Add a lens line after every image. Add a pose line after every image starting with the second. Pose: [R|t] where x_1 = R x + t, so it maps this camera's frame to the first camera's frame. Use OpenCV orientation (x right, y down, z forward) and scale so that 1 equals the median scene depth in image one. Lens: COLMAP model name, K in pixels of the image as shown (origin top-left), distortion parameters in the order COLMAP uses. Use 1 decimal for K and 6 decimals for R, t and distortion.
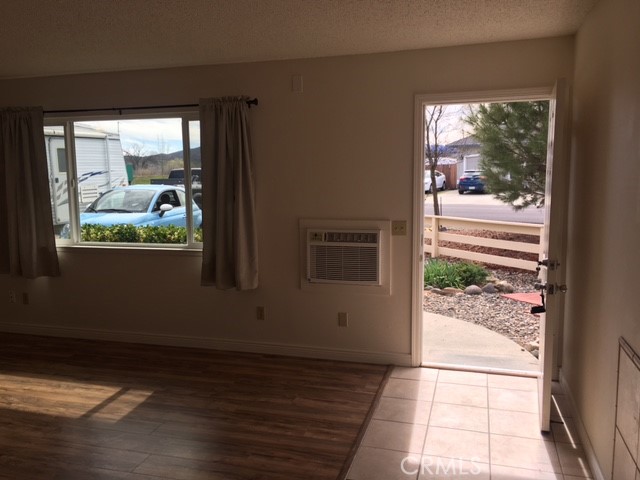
lens RADIAL K [[541.8, 0, 319.8], [0, 541.8, 239.1], [0, 0, 1]] dist [0.010380, 0.003074]
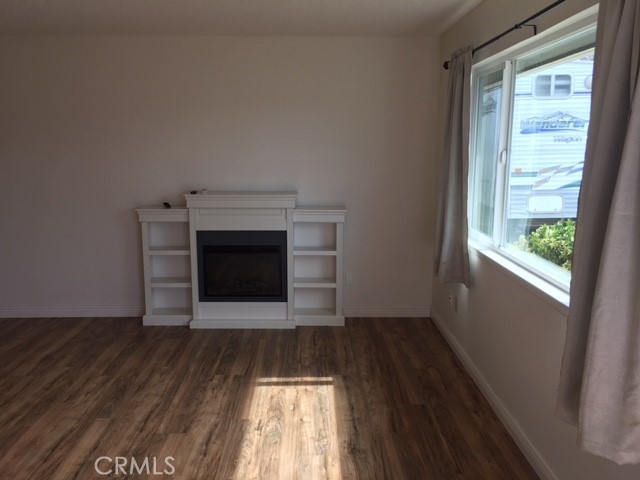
lens RADIAL K [[541.8, 0, 319.1], [0, 541.8, 241.4], [0, 0, 1]] dist [0.010380, 0.003074]
pose [[0.290523, 0.181718, -0.939455, 0.146185], [-0.131660, 0.980055, 0.148856, -0.091975], [0.947767, 0.080443, 0.308654, 0.754612]]
